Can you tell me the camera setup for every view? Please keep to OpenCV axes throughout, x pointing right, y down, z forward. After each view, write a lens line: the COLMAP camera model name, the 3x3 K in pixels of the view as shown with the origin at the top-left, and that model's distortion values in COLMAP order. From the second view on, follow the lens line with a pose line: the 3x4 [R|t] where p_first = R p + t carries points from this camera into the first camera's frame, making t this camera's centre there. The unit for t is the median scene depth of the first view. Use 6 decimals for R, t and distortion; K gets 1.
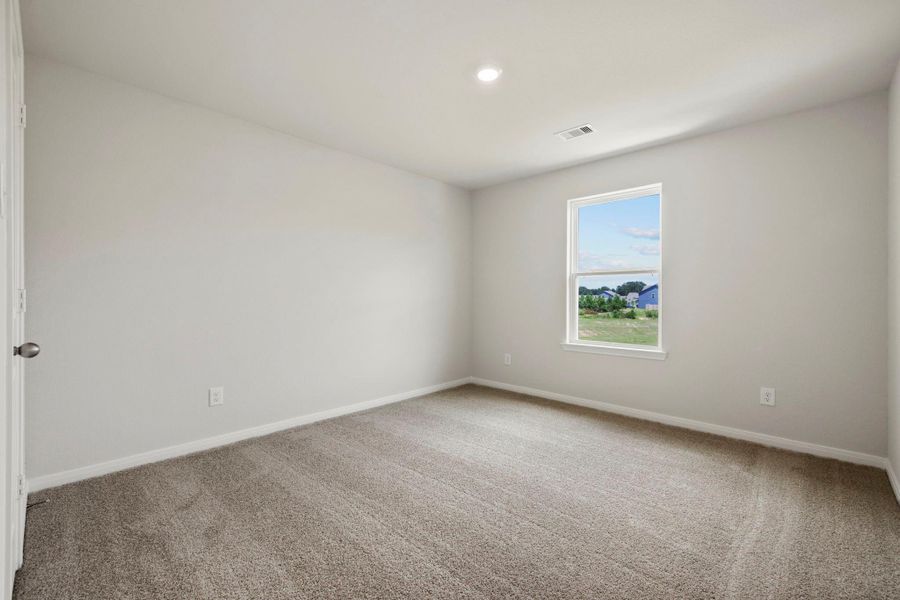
lens RADIAL K [[381.1, 0, 450.0], [0, 381.1, 296.2], [0, 0, 1]] dist [0.010014, -0.000316]
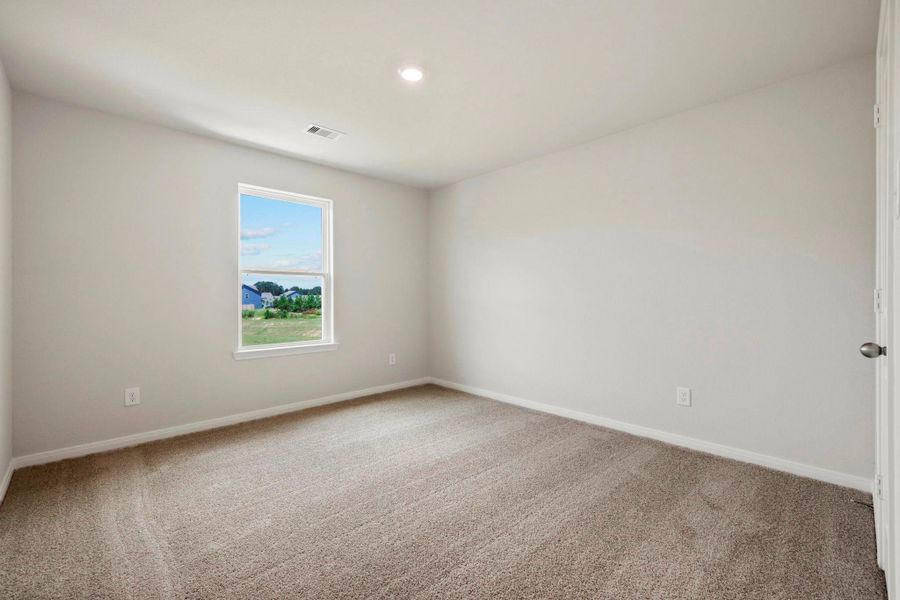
lens RADIAL K [[381.1, 0, 450.0], [0, 381.1, 296.2], [0, 0, 1]] dist [0.010014, -0.000316]
pose [[0.095787, -0.009732, 0.995354, -0.676871], [0.009072, 0.999919, 0.008904, -0.005853], [-0.995361, 0.008177, 0.095868, 0.614912]]
